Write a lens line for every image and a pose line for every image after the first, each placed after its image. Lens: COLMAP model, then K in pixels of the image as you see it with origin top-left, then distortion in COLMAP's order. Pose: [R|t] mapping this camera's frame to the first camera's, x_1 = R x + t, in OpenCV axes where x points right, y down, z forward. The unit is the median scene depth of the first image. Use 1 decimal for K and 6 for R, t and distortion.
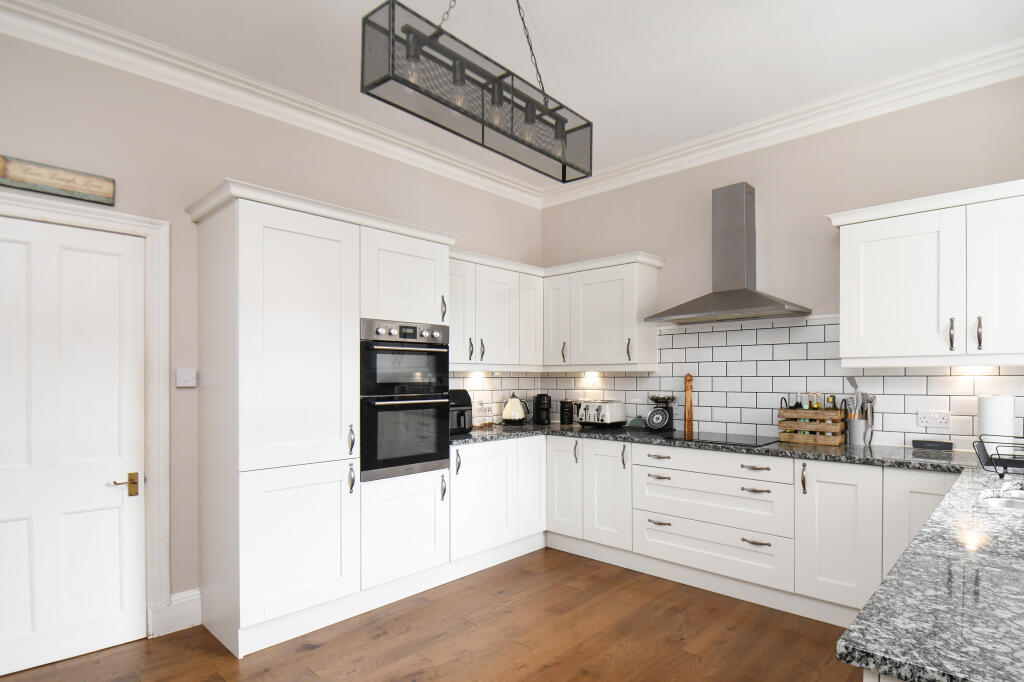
lens RADIAL K [[538.5, 0, 529.6], [0, 538.5, 377.4], [0, 0, 1]] dist [-0.000504, -0.000644]
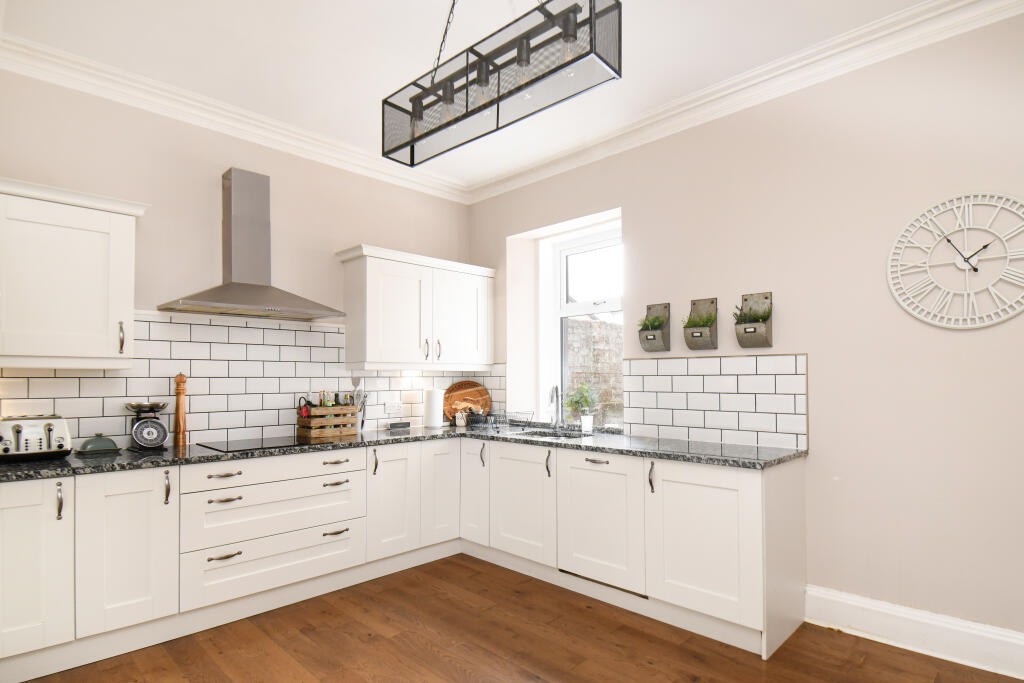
lens RADIAL K [[538.5, 0, 529.6], [0, 538.5, 377.9], [0, 0, 1]] dist [-0.000504, -0.000644]
pose [[0.030445, 0.001243, 0.999536, -0.547552], [0.003038, 0.999994, -0.001336, 0.002554], [-0.999532, 0.003077, 0.030441, 0.502254]]
